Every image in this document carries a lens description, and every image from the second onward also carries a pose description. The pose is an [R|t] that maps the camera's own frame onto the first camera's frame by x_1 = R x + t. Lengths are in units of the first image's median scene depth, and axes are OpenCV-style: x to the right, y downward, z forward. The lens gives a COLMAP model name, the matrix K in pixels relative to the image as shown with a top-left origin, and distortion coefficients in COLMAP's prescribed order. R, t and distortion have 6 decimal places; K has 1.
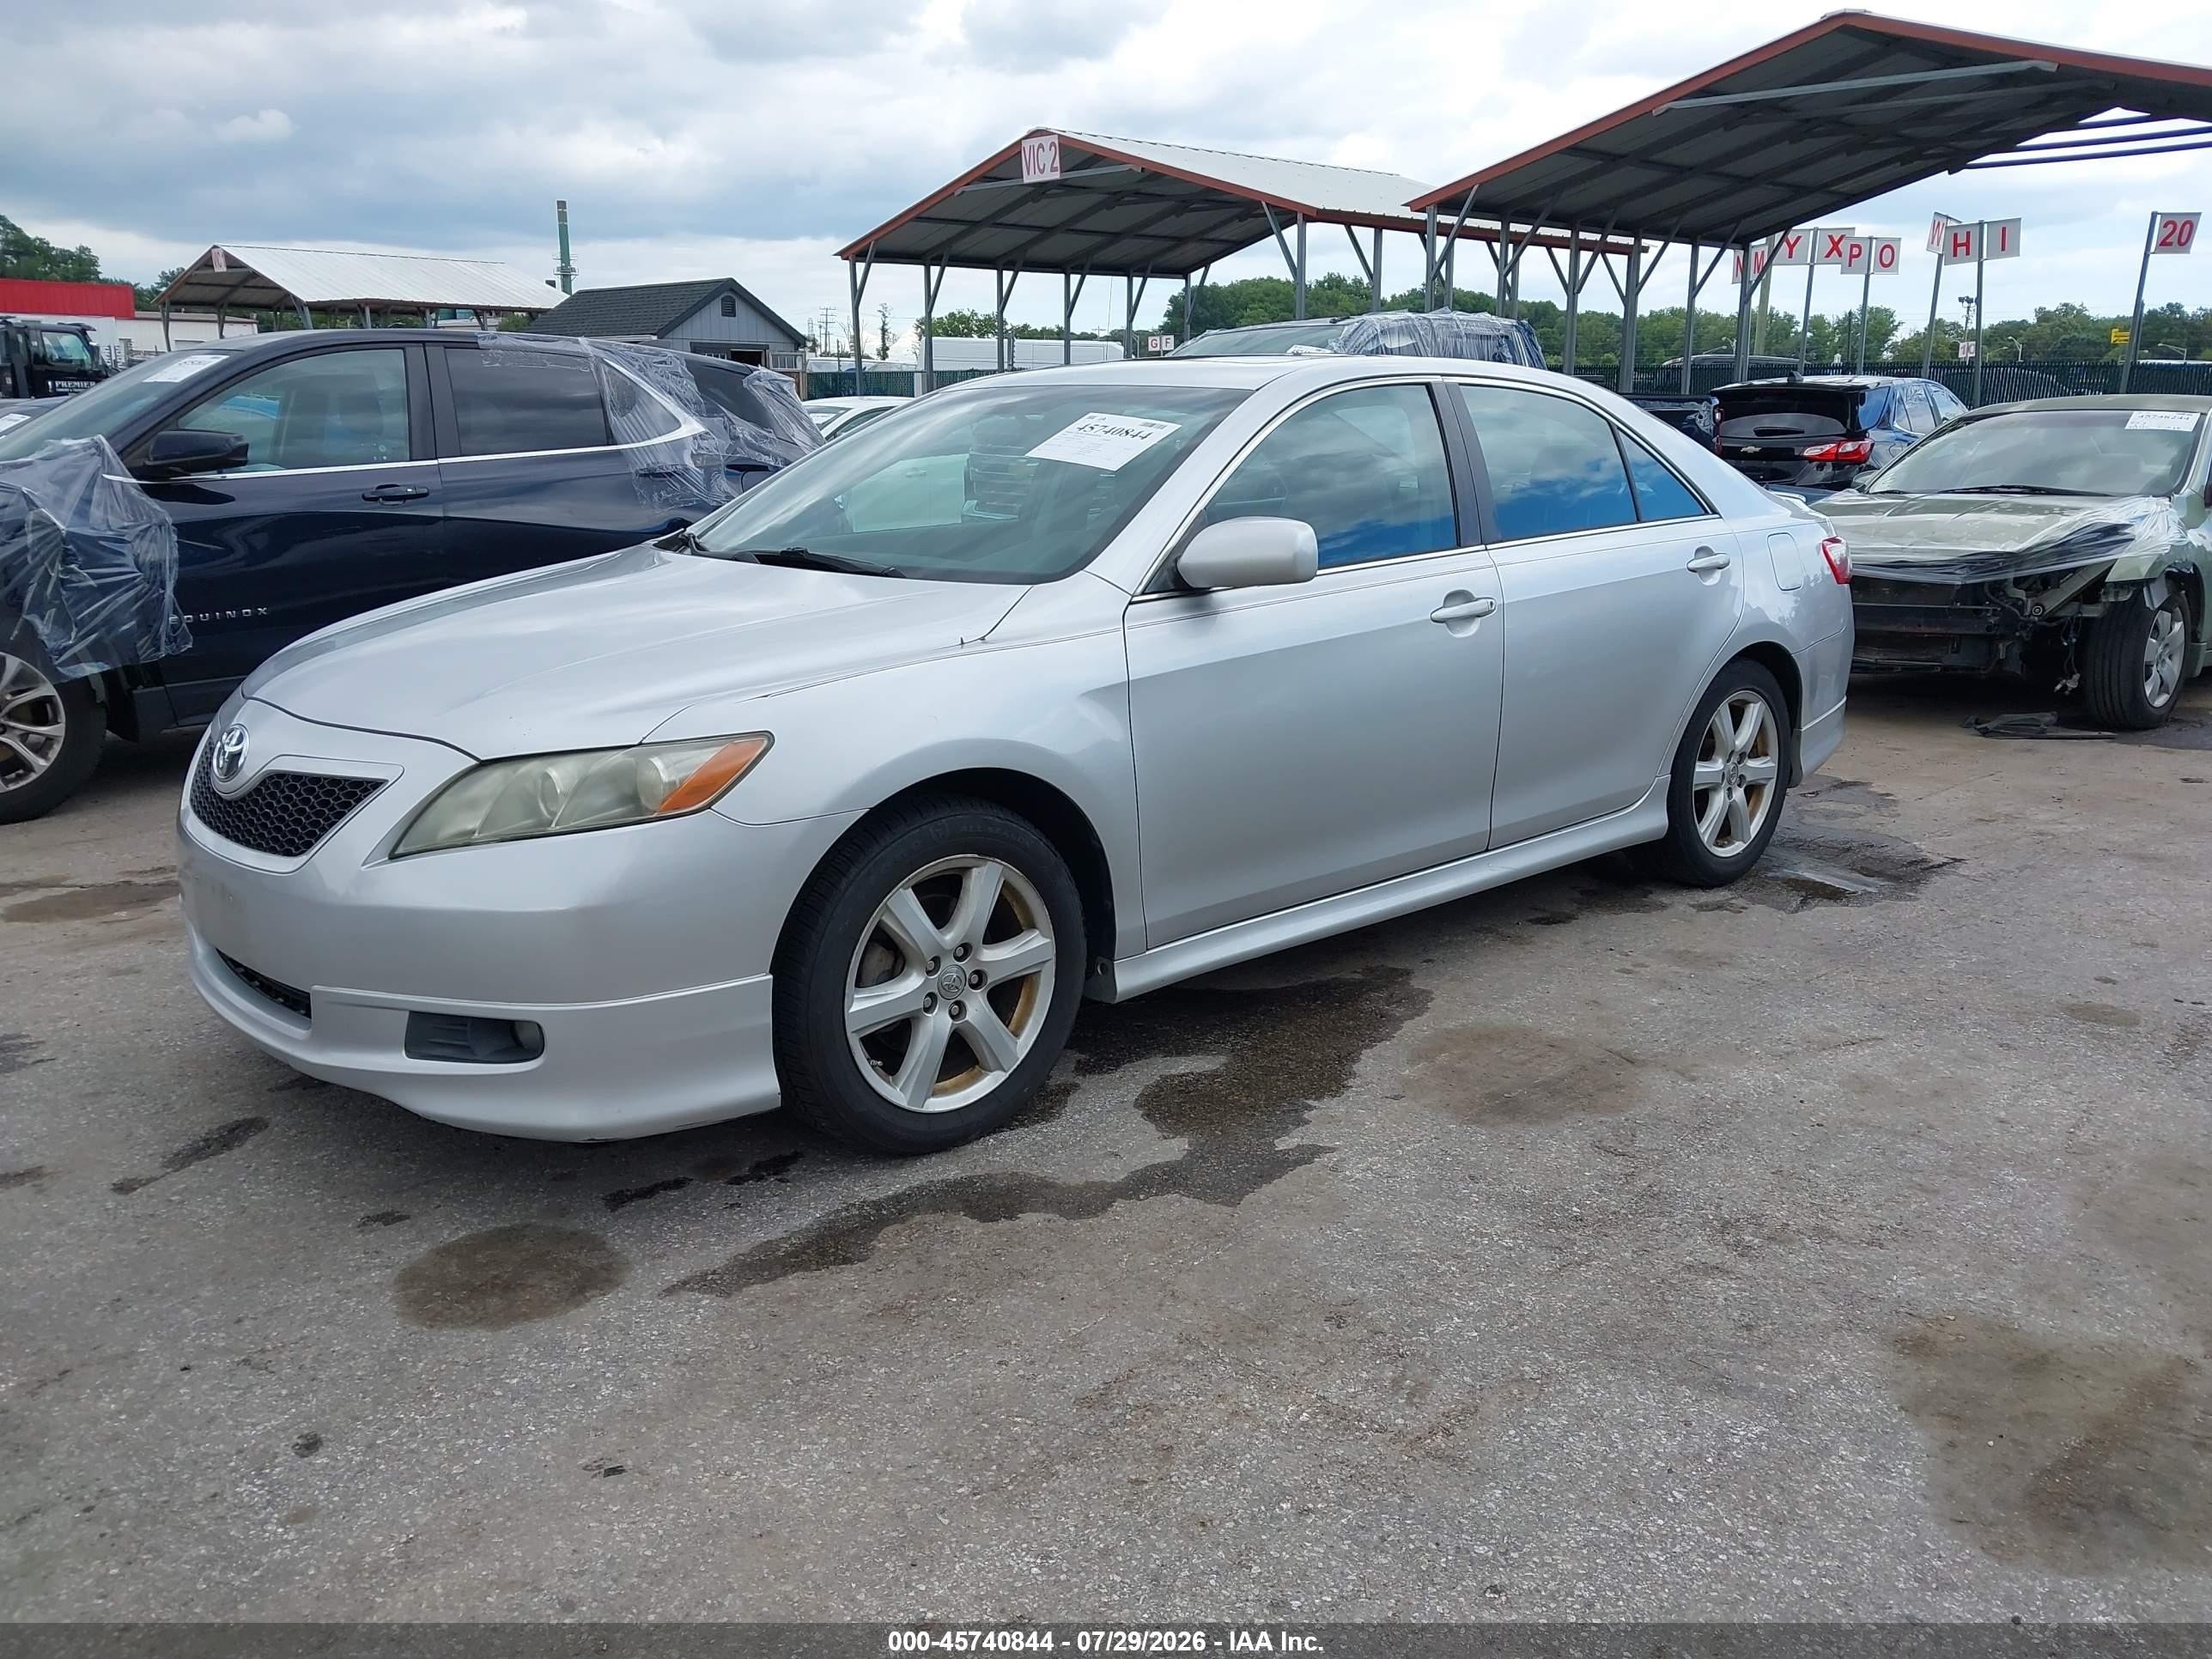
lens RADIAL K [[1756.8, 0, 1107.7], [0, 1756.8, 805.5], [0, 0, 1]] dist [0.018926, -0.026365]
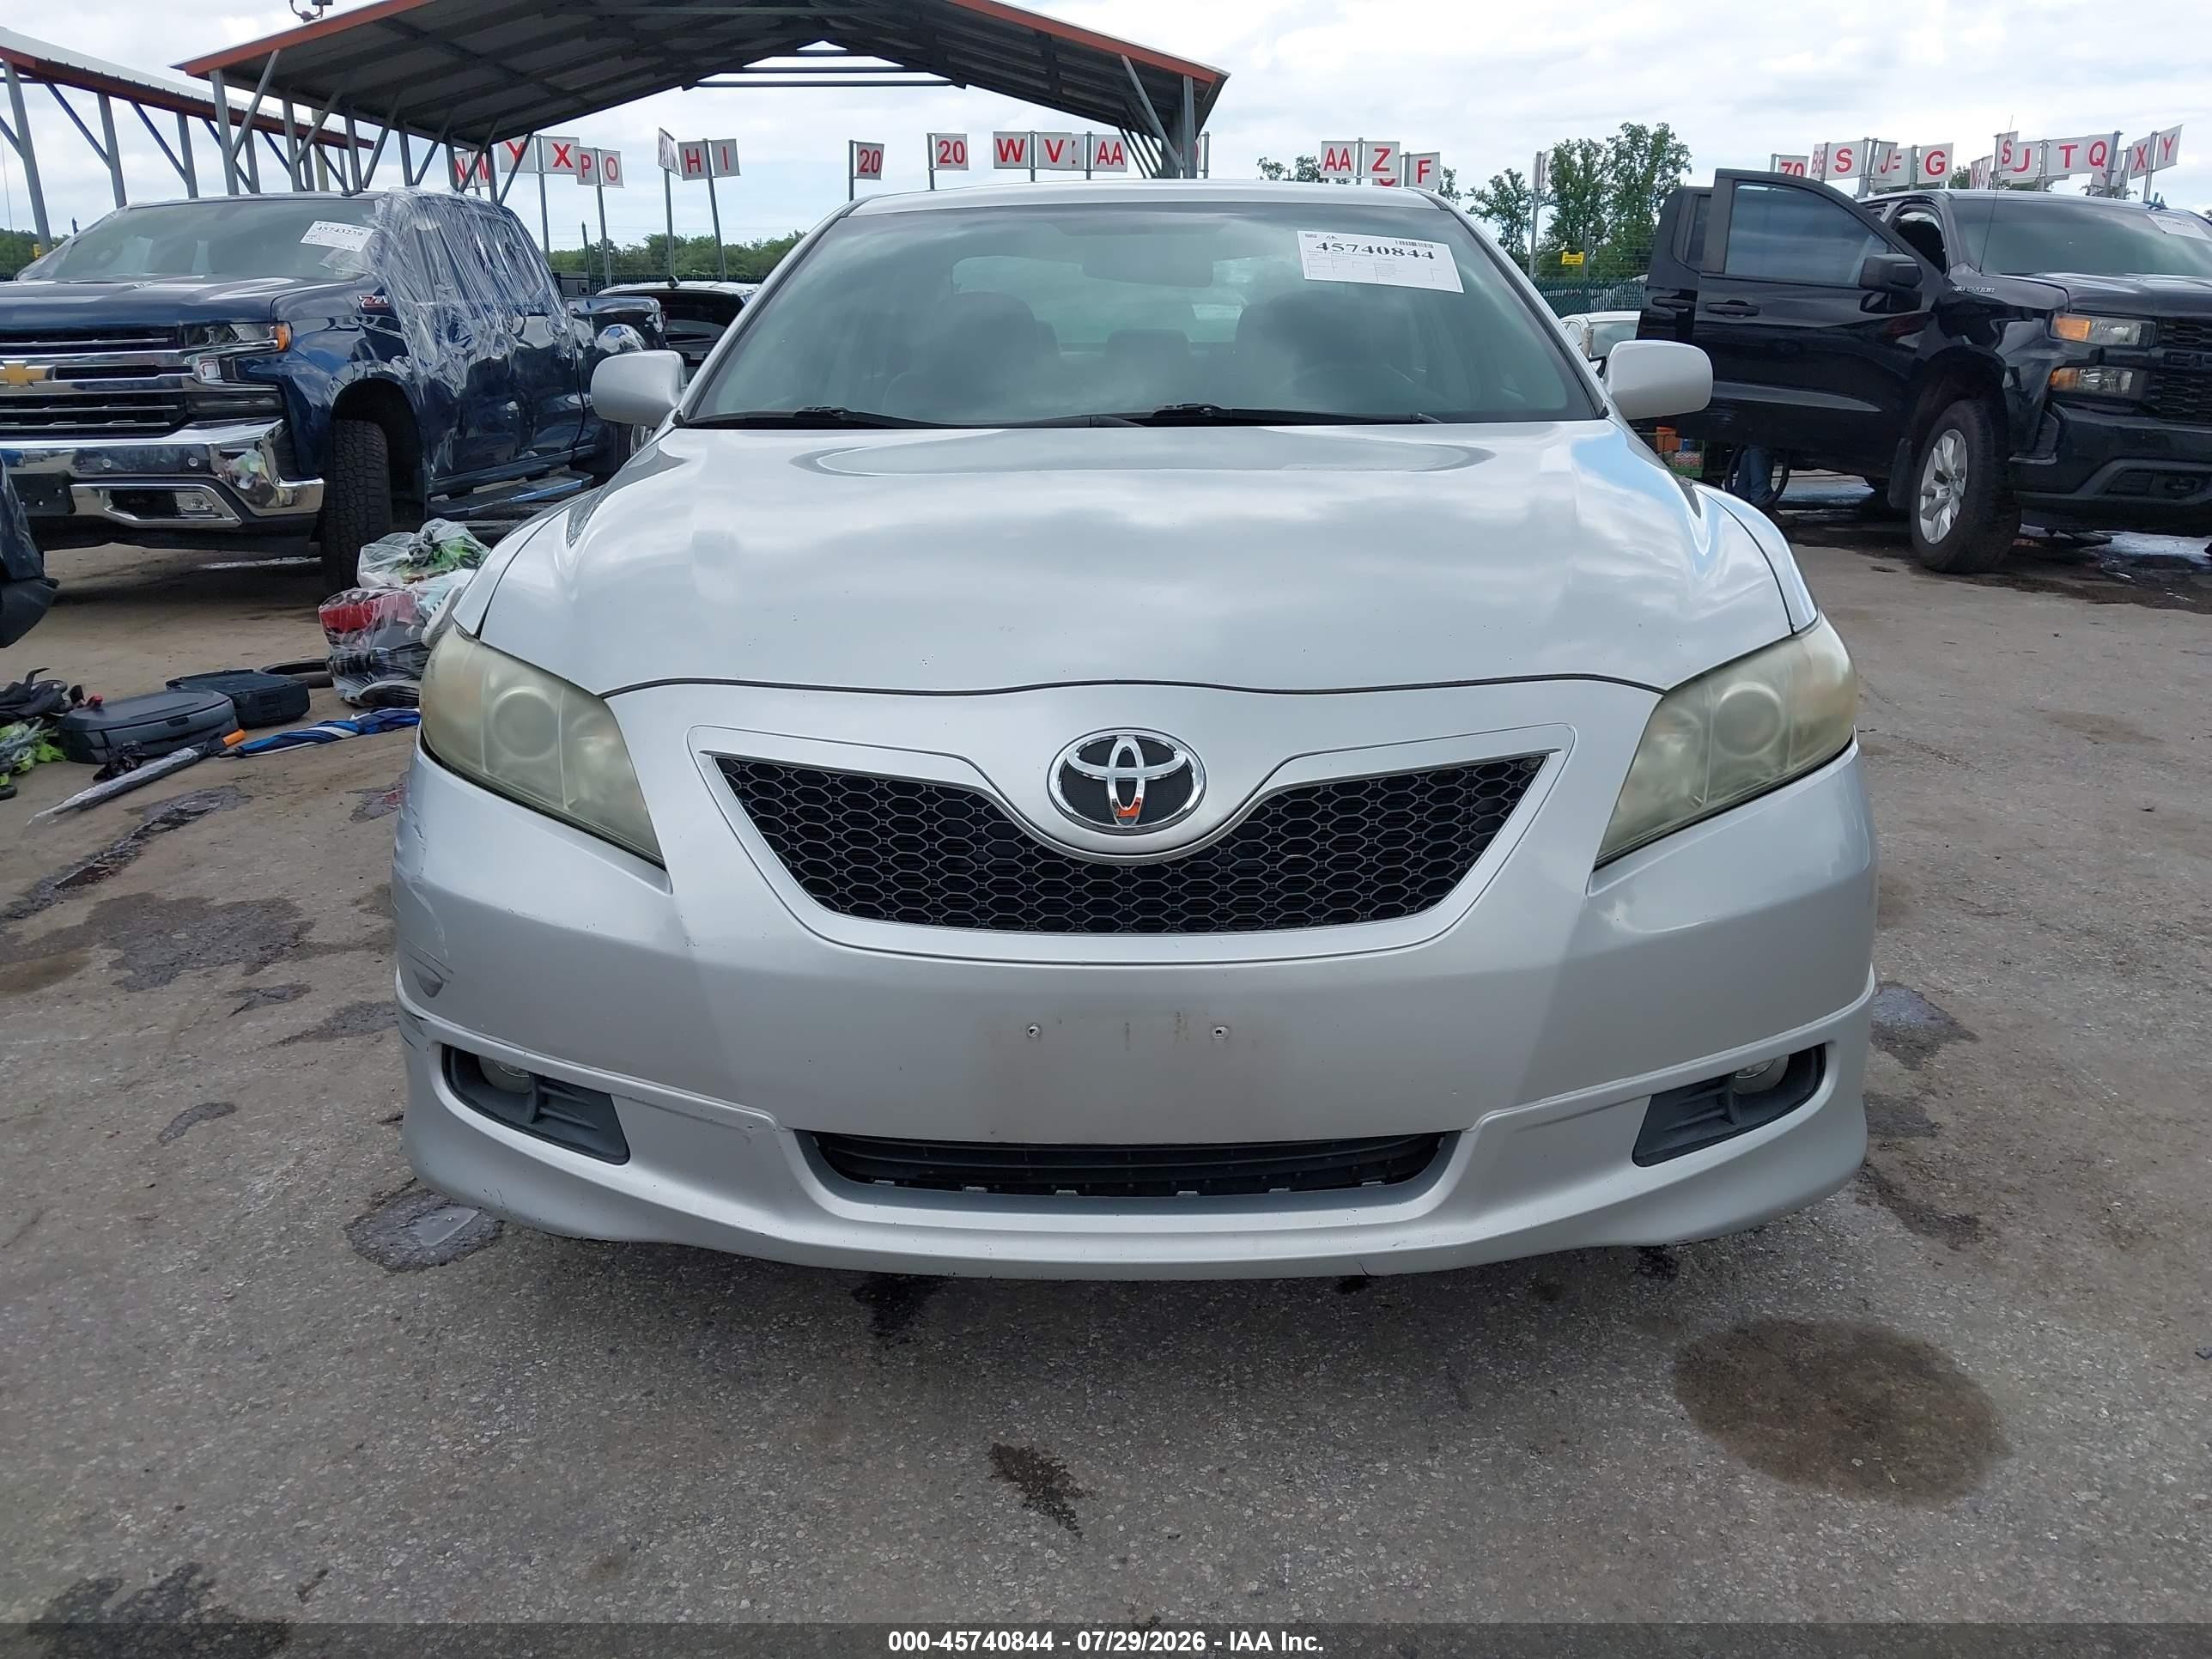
lens RADIAL K [[1756.8, 0, 1102.9], [0, 1756.8, 838.0], [0, 0, 1]] dist [0.018926, -0.026365]
pose [[0.694093, -0.204504, 0.690227, -0.159859], [0.167973, 0.978343, 0.120954, -0.014366], [-0.700014, 0.031986, 0.713412, 0.113308]]
